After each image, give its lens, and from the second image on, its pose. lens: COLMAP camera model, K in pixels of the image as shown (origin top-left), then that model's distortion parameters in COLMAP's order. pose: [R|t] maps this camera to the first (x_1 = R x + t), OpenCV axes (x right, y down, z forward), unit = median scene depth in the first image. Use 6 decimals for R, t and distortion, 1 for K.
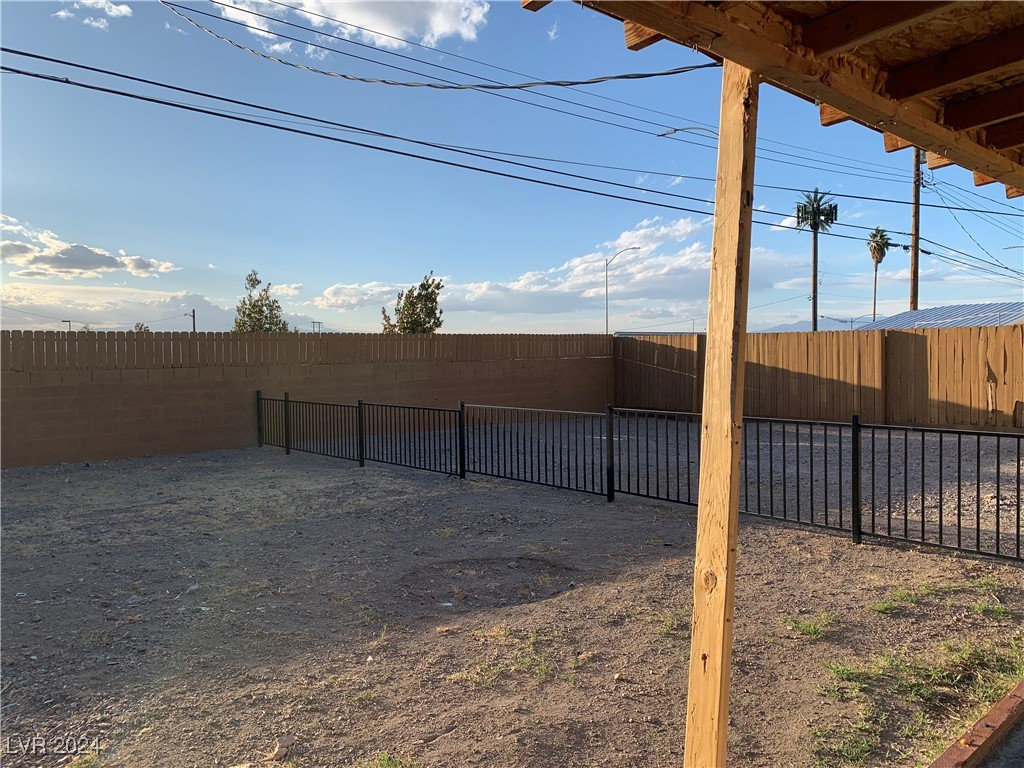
lens RADIAL K [[787.9, 0, 512.1], [0, 787.9, 373.0], [0, 0, 1]] dist [0.029641, -0.031245]
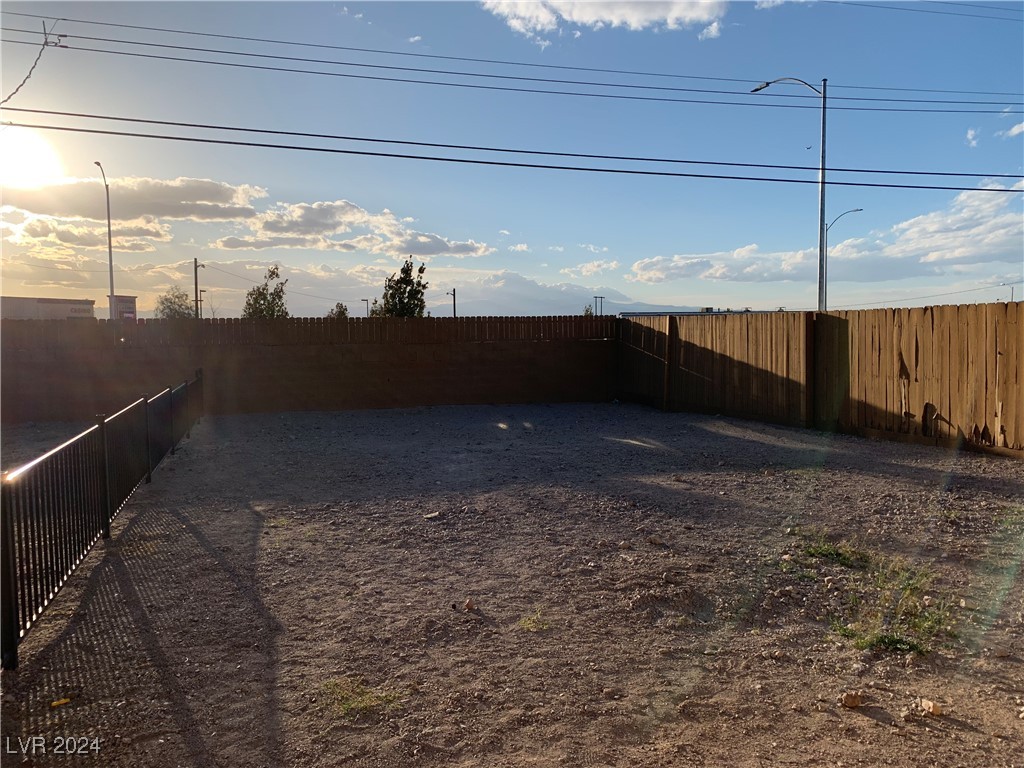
lens RADIAL K [[783.7, 0, 521.0], [0, 783.7, 368.6], [0, 0, 1]] dist [0.046768, -0.061218]
pose [[0.923886, 0.018831, -0.382204, 0.525515], [-0.007664, 0.999499, 0.030718, -0.018890], [0.382591, -0.025451, 0.923567, 0.110189]]
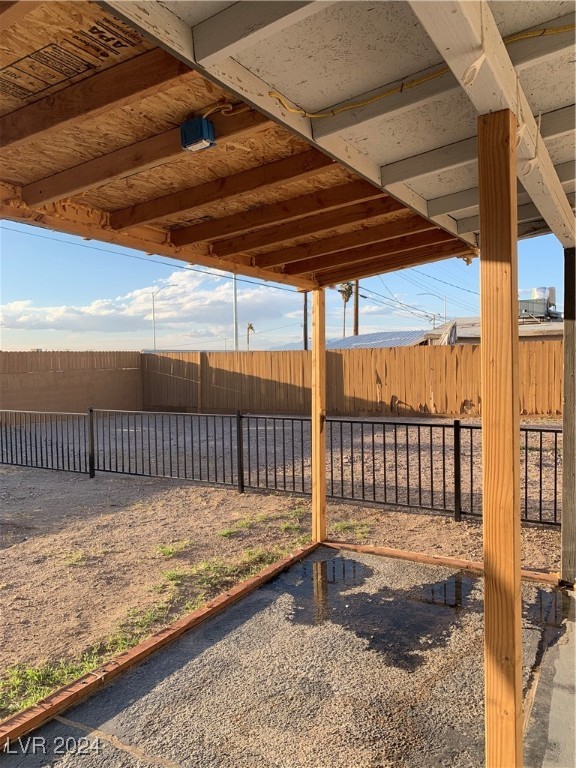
lens RADIAL K [[592.1, 0, 288.0], [0, 592.1, 384.0], [0, 0, 1]] dist [0.089066, -0.186833]
pose [[0.948472, -0.015413, 0.316485, 0.062670], [0.012410, 0.999857, 0.011503, -0.003791], [-0.316617, -0.006983, 0.948528, -0.047927]]
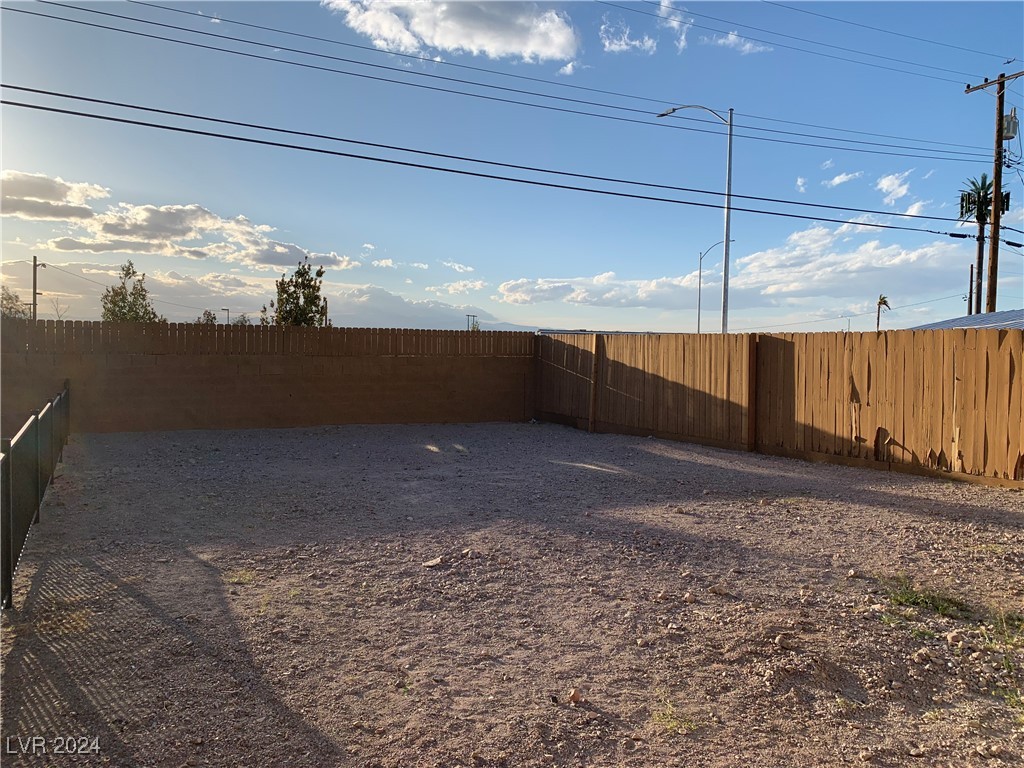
lens RADIAL K [[781.9, 0, 525.6], [0, 781.9, 383.1], [0, 0, 1]] dist [0.000765, 0.004019]
pose [[0.977533, 0.034544, -0.207930, 0.422902], [-0.030614, 0.999287, 0.022093, -0.014446], [0.208545, -0.015231, 0.977894, 0.155452]]
